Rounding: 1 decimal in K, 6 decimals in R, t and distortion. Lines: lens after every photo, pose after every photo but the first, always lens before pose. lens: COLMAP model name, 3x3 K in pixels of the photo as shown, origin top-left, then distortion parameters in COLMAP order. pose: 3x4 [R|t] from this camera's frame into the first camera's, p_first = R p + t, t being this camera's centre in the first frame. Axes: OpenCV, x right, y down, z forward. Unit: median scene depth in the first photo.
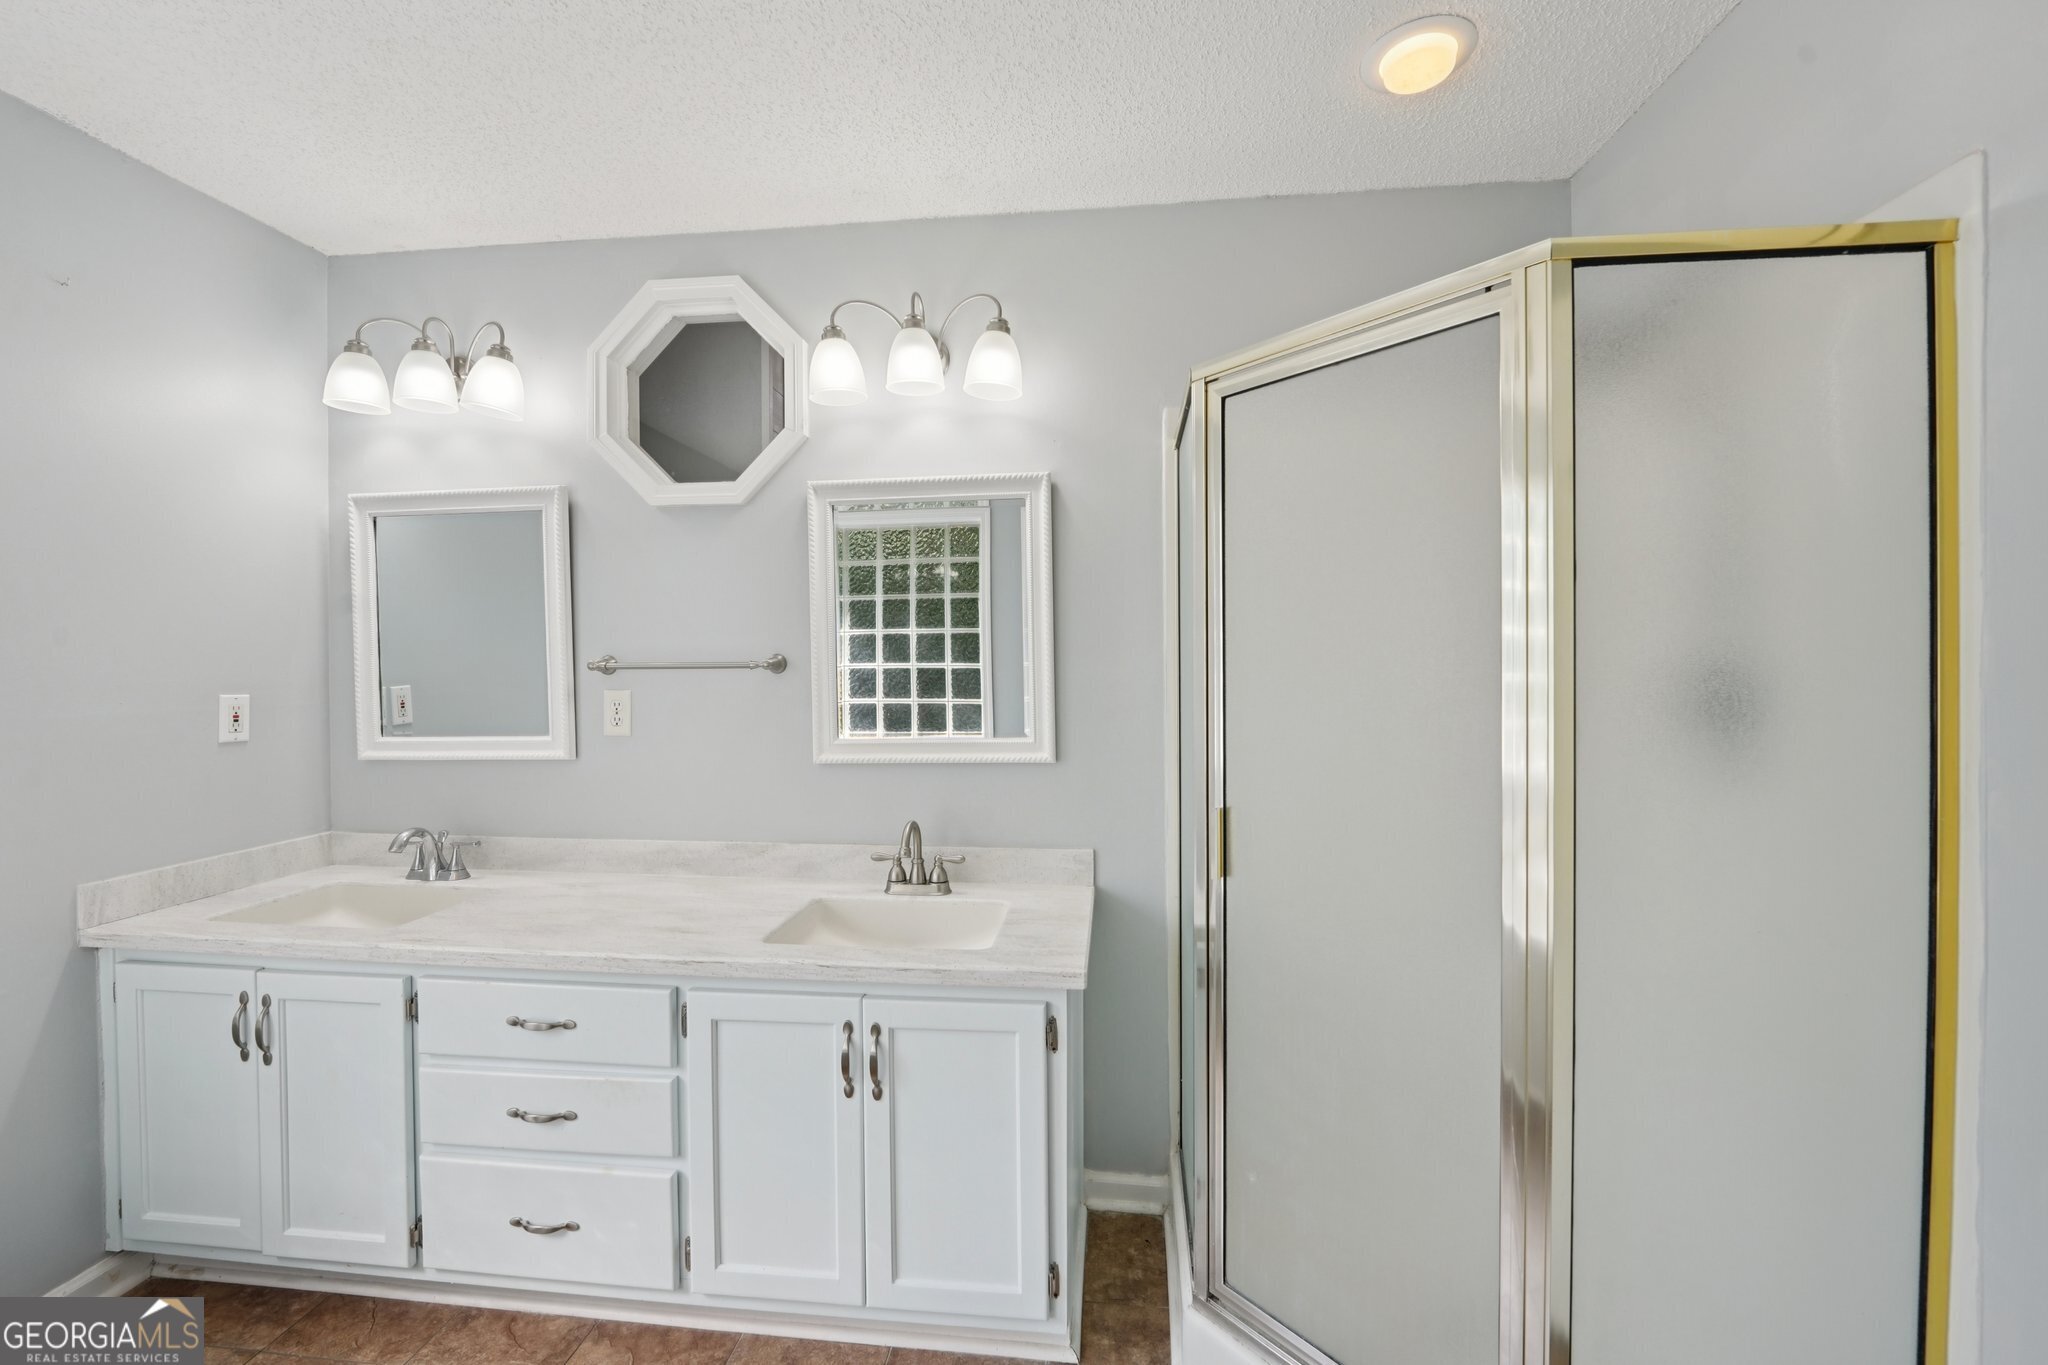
lens RADIAL K [[843.3, 0, 1027.3], [0, 843.3, 672.4], [0, 0, 1]] dist [-0.000067, -0.004837]
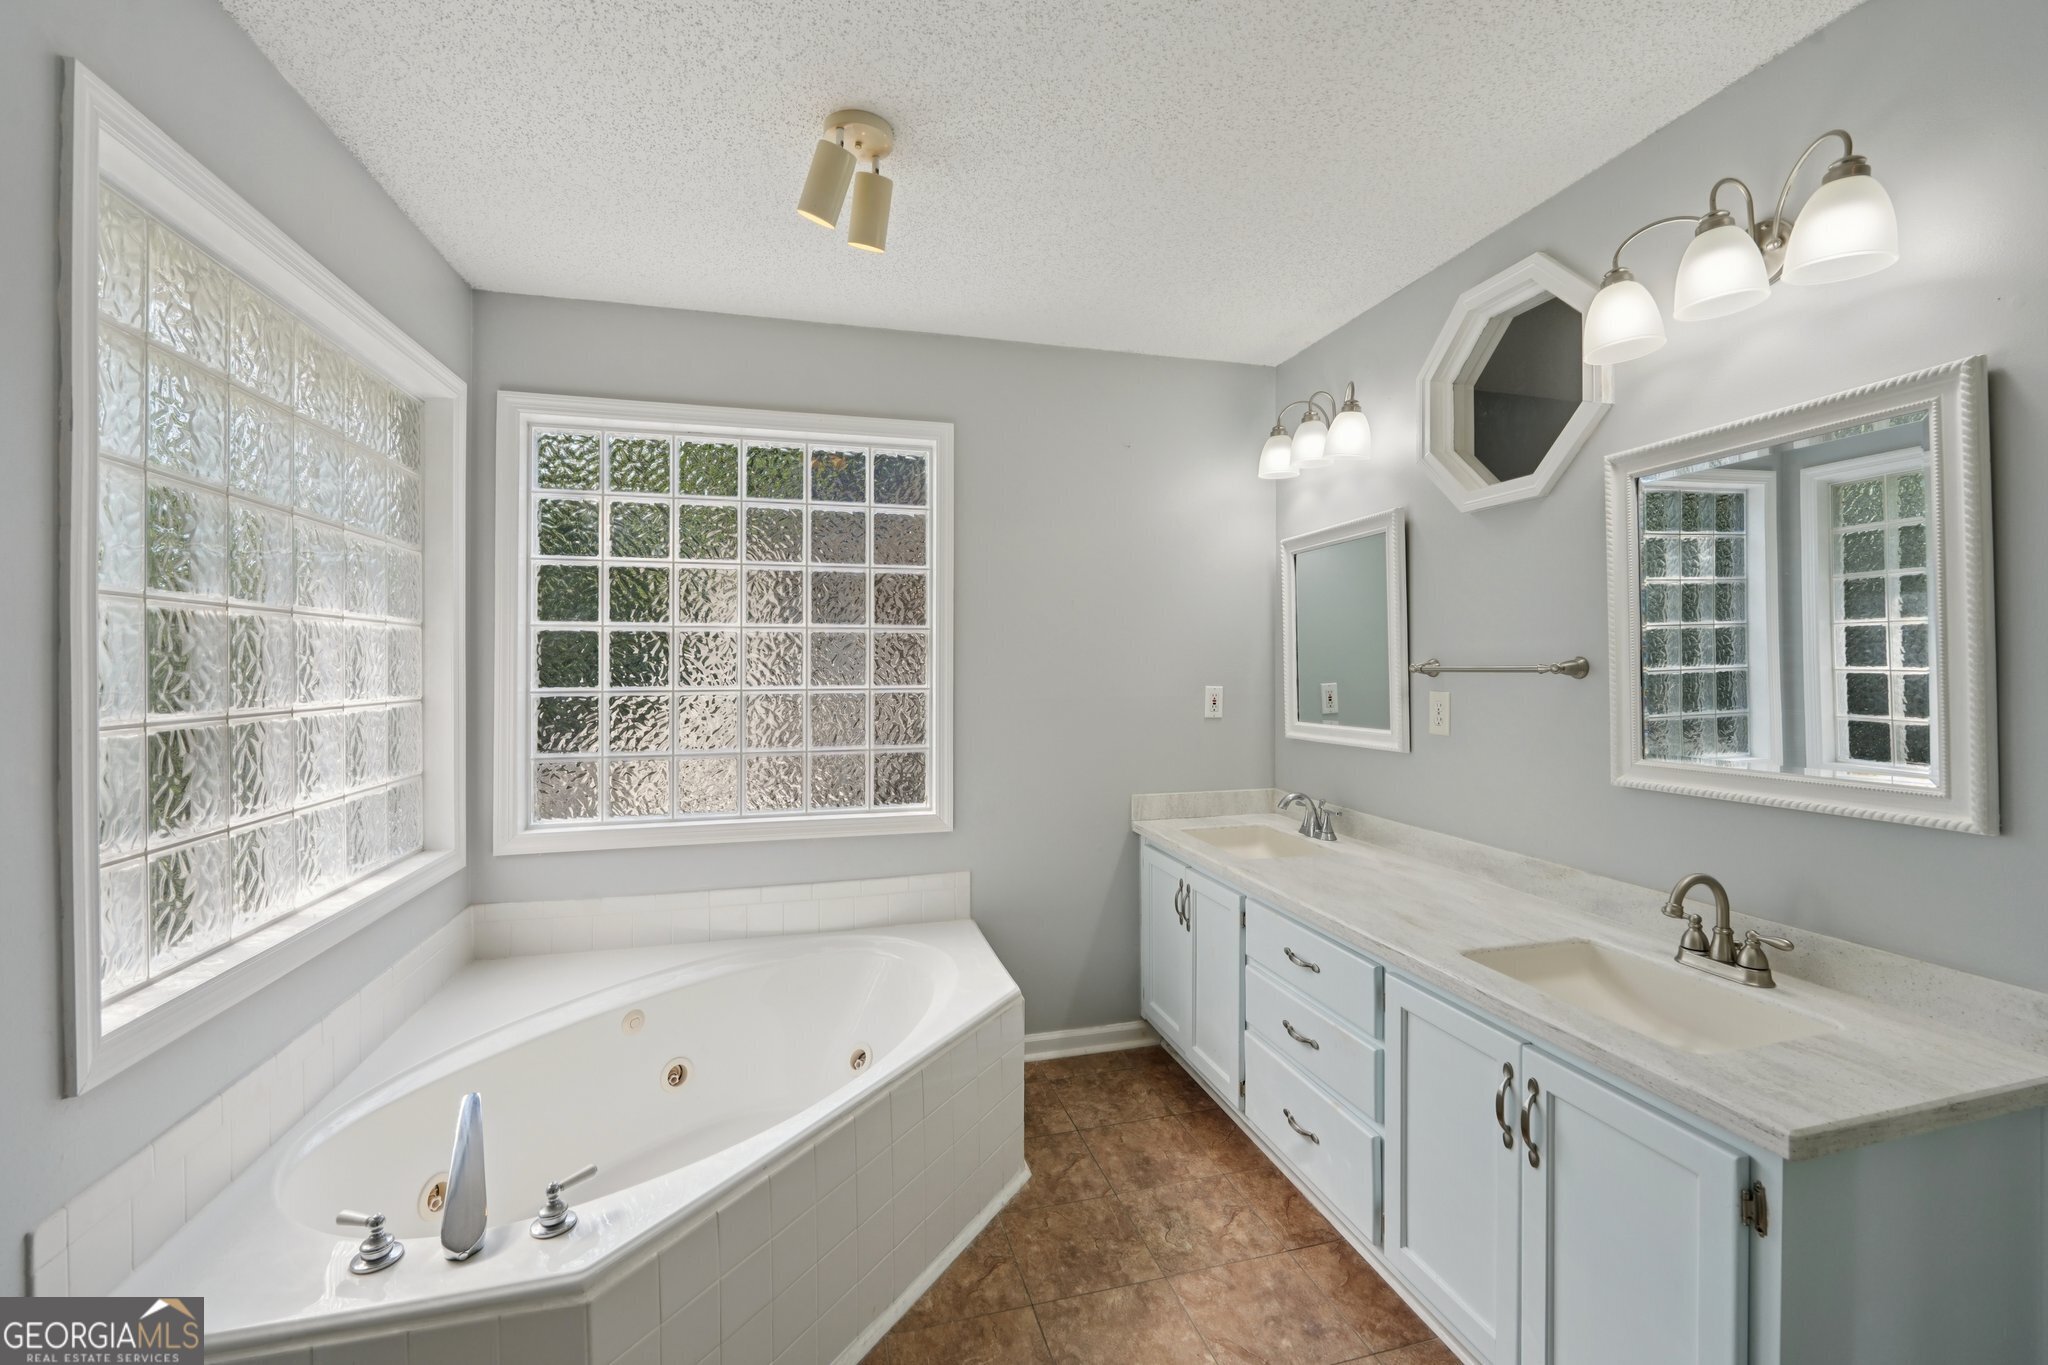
lens RADIAL K [[846.8, 0, 1020.4], [0, 846.8, 666.4], [0, 0, 1]] dist [-0.001246, -0.000351]
pose [[0.359632, 0.004532, -0.933083, 0.347487], [-0.009815, 0.999951, 0.001074, -0.007287], [0.933043, 0.008772, 0.359659, 0.139505]]
